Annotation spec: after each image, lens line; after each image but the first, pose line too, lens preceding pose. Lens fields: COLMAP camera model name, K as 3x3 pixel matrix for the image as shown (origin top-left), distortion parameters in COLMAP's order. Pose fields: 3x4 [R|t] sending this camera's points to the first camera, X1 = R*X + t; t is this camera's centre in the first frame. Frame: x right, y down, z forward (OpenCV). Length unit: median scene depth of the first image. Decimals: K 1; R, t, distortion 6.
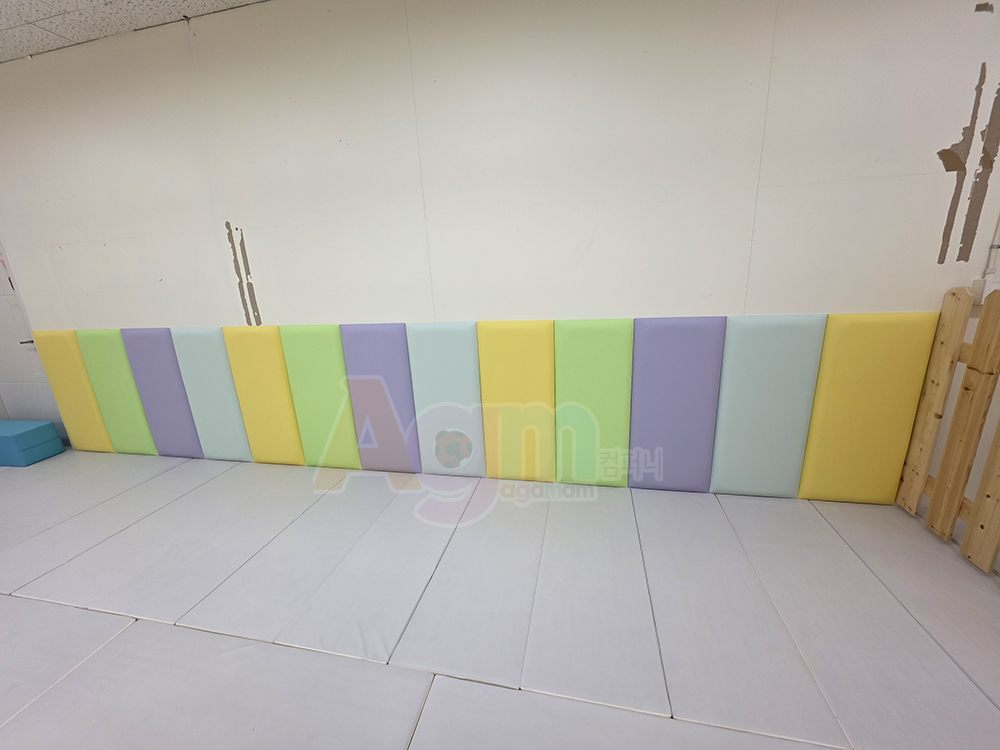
lens RADIAL K [[389.3, 0, 500.0], [0, 389.3, 375.0], [0, 0, 1]] dist [0.001786, 0.000065]
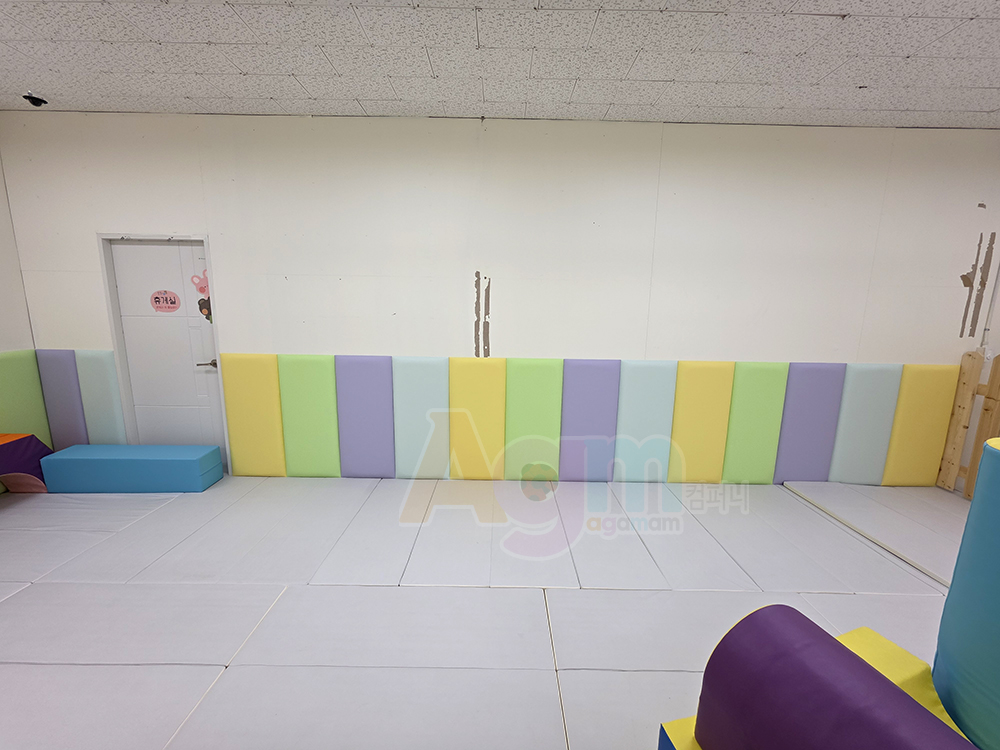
lens RADIAL K [[389.3, 0, 500.0], [0, 389.3, 375.0], [0, 0, 1]] dist [0.001786, 0.000065]
pose [[0.976255, 0.026445, 0.215004, -1.033873], [-0.006338, 0.995583, -0.093673, 0.045428], [-0.216531, 0.090086, 0.972110, -0.184188]]
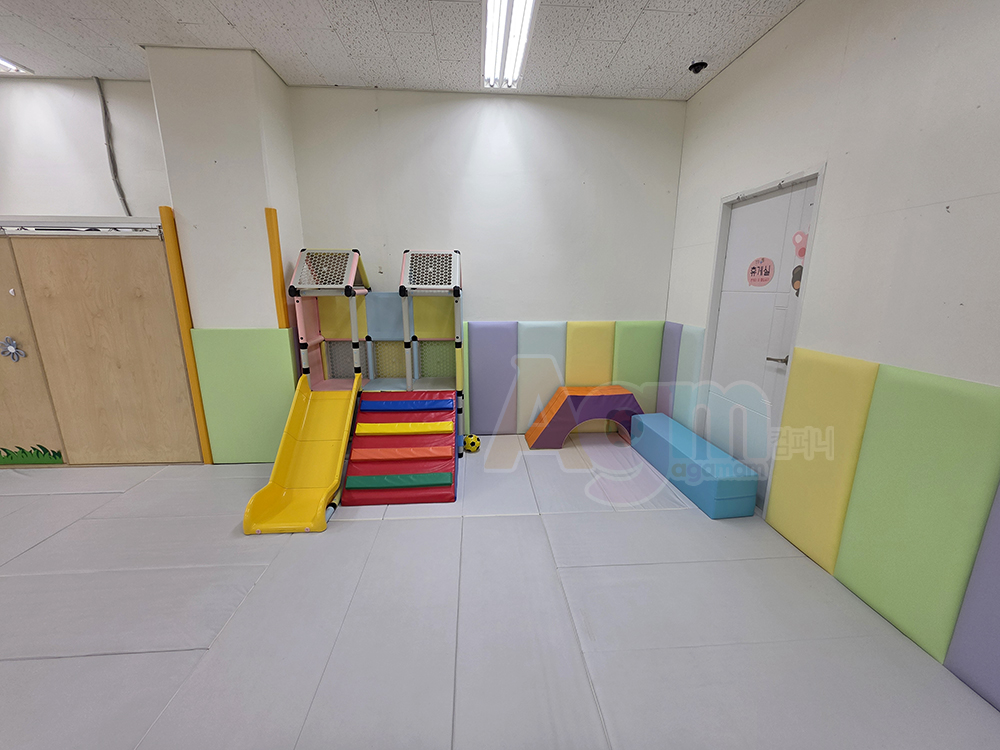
lens RADIAL K [[400.3, 0, 500.0], [0, 400.3, 375.0], [0, 0, 1]] dist [0.001082, 0.000029]
pose [[0.272375, 0.259850, -0.926439, -0.998535], [-0.265622, 0.945734, 0.187168, -0.091463], [0.924801, 0.195103, 0.326616, 0.458257]]
